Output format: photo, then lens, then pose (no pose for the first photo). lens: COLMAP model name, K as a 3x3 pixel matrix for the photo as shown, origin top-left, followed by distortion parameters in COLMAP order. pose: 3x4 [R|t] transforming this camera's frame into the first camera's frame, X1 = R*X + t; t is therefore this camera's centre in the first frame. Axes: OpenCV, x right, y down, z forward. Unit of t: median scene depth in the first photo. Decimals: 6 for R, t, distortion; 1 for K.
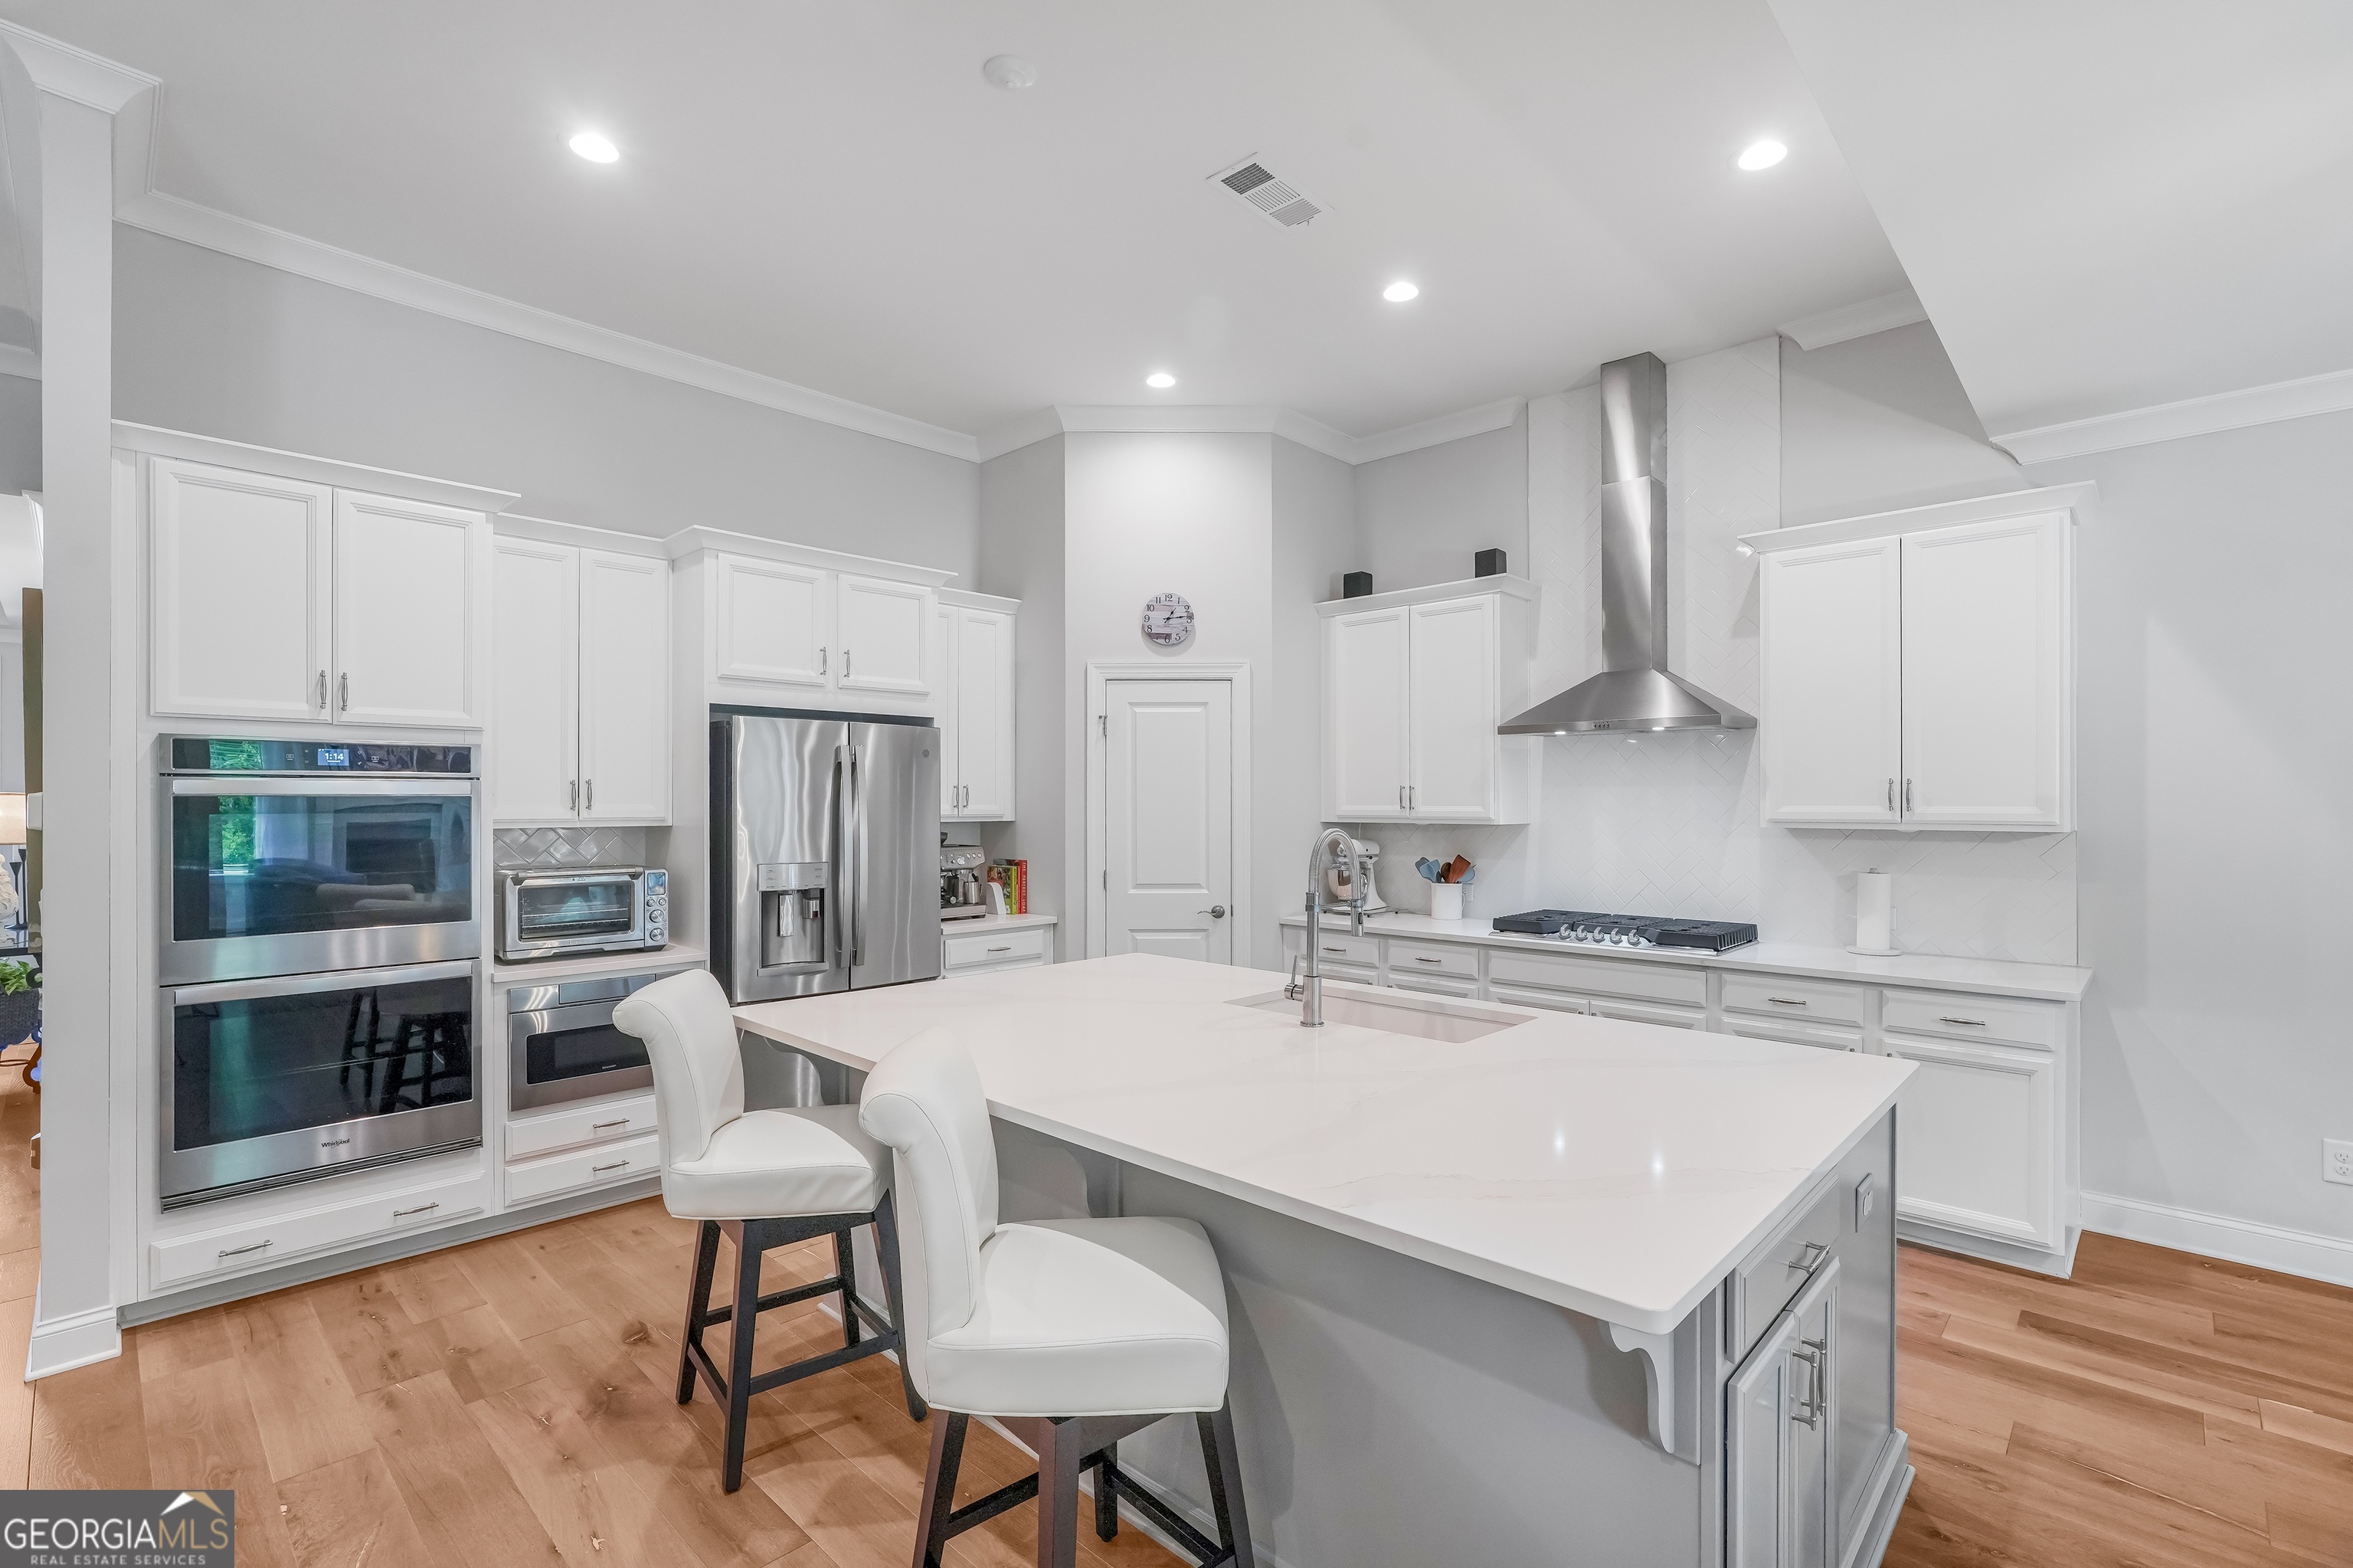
lens RADIAL K [[1047.8, 0, 1208.2], [0, 1047.8, 806.4], [0, 0, 1]] dist [-0.014776, 0.005783]
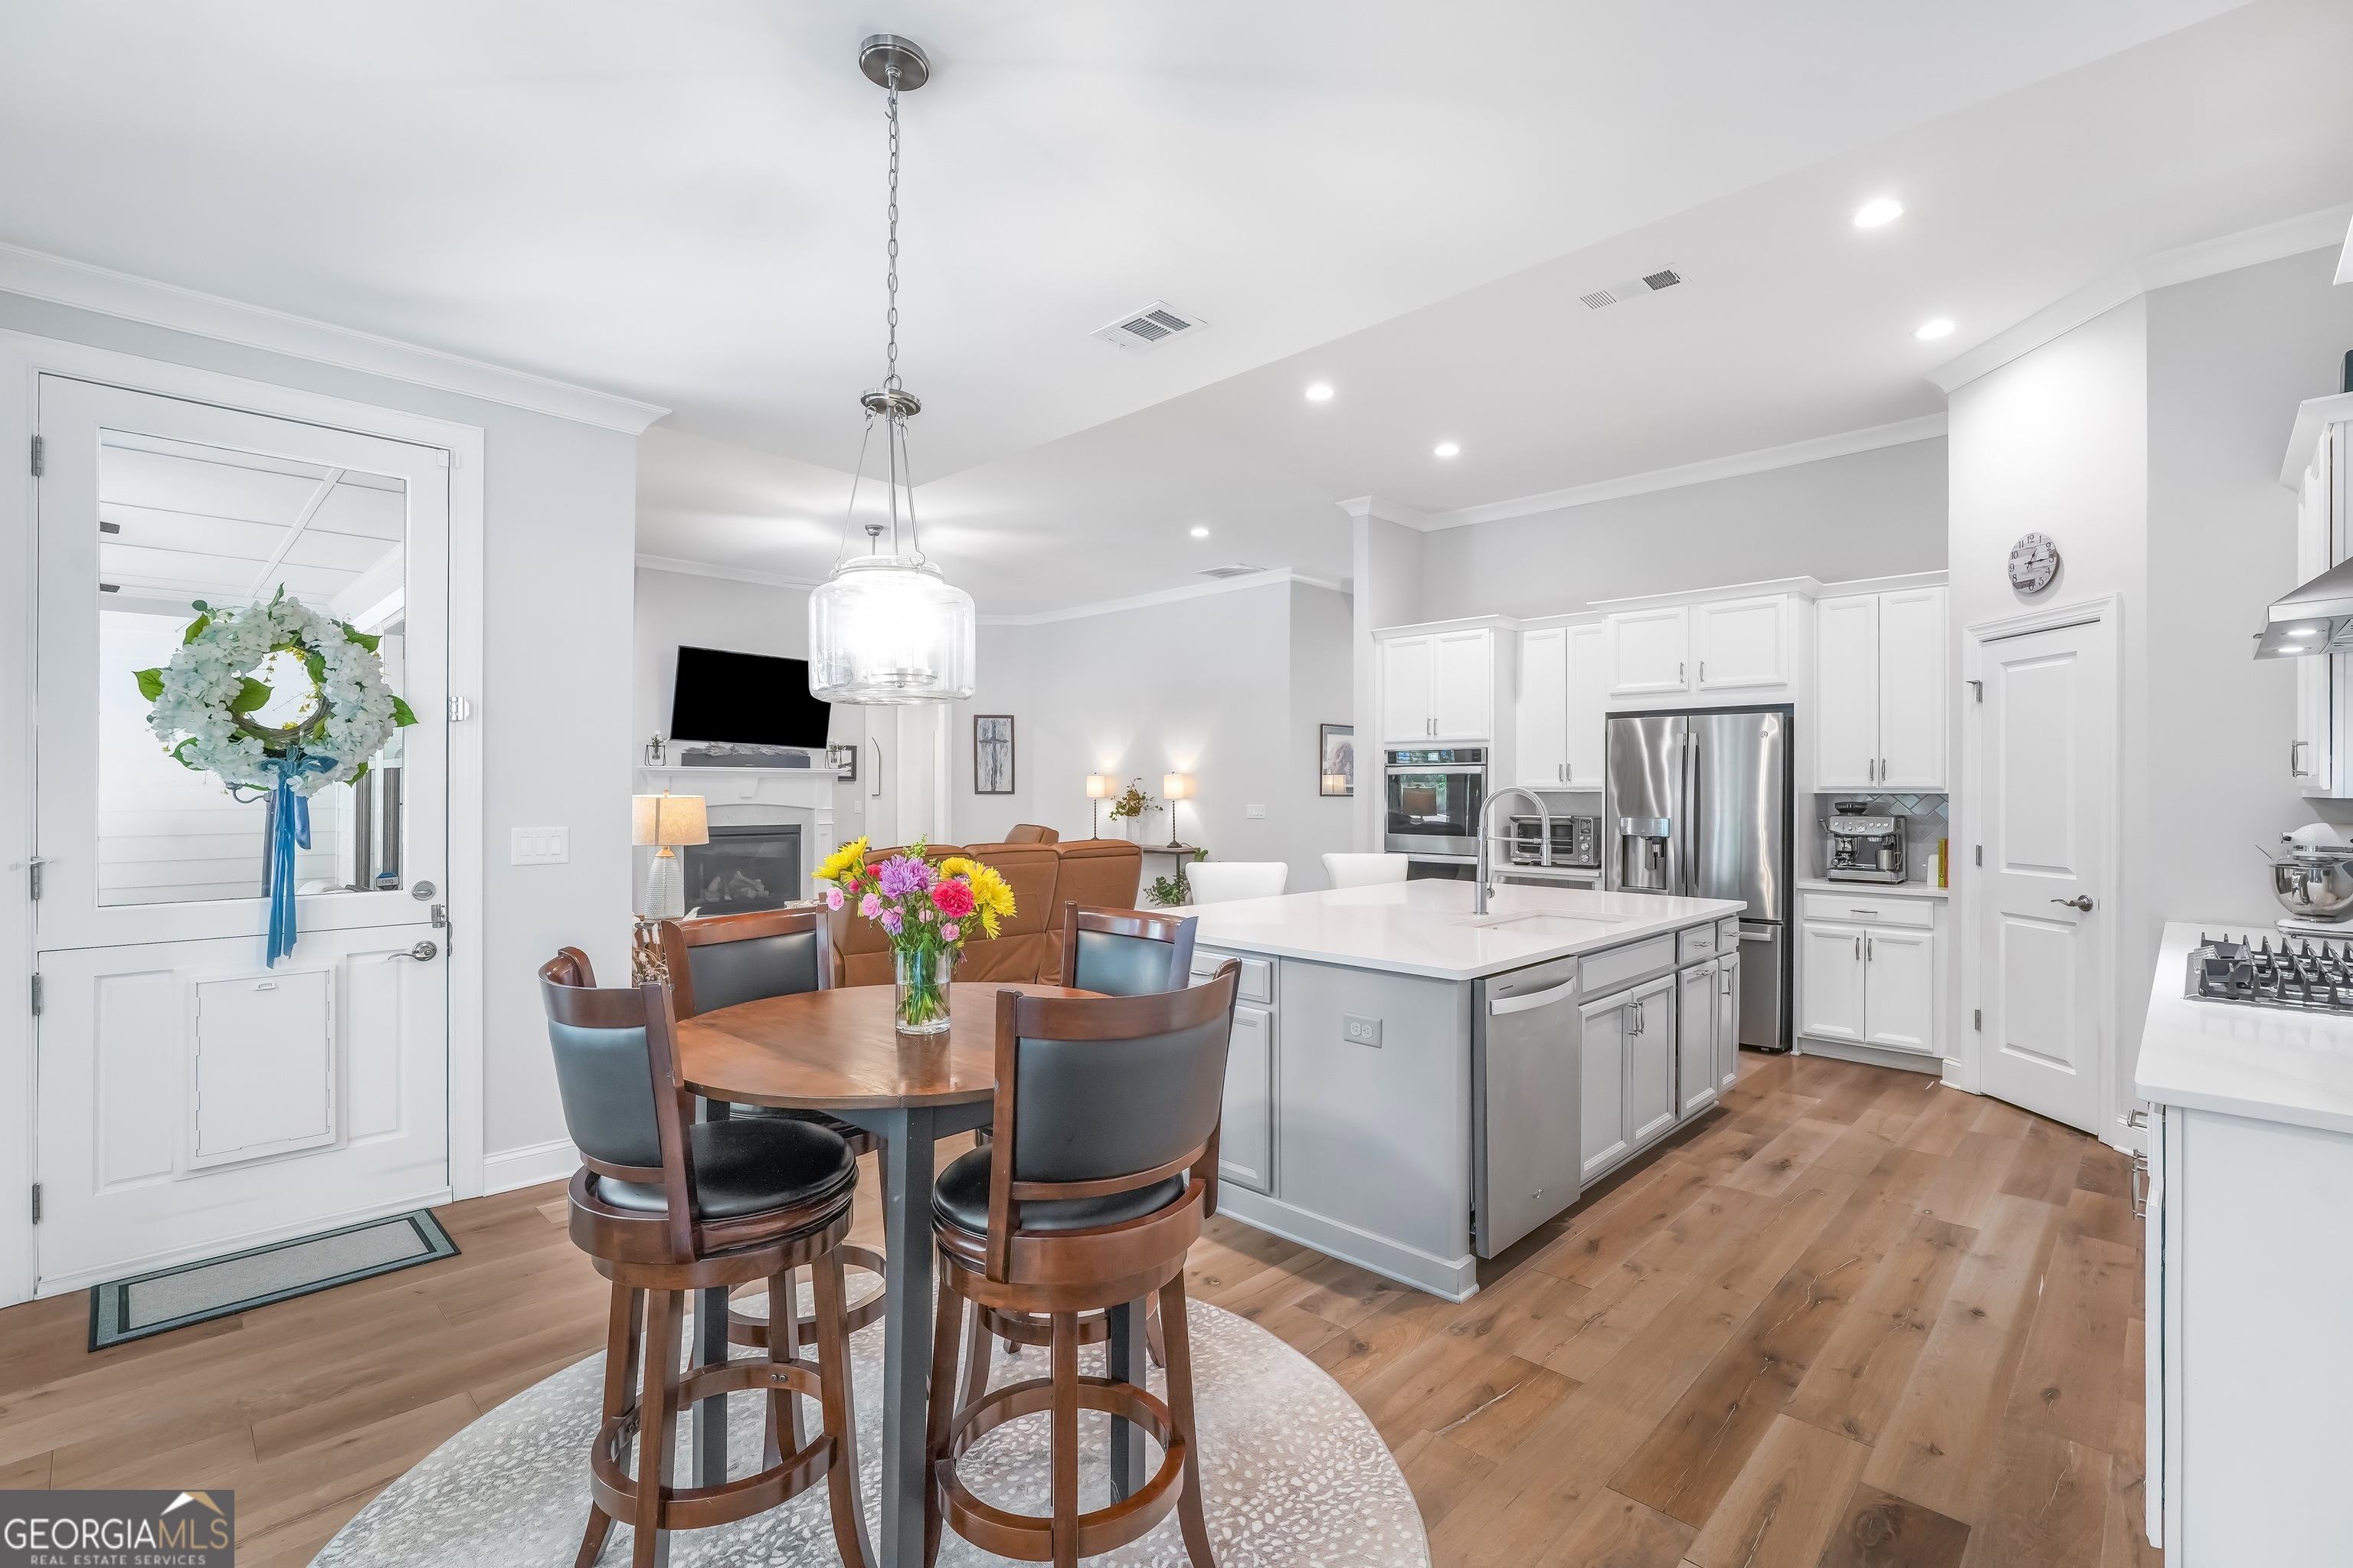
lens RADIAL K [[1047.8, 0, 1186.7], [0, 1047.8, 785.2], [0, 0, 1]] dist [-0.014776, 0.005783]
pose [[-0.003877, -0.004510, -0.999982, 0.911493], [-0.006665, 0.999968, -0.004484, 0.017427], [0.999970, 0.006647, -0.003907, 0.323319]]
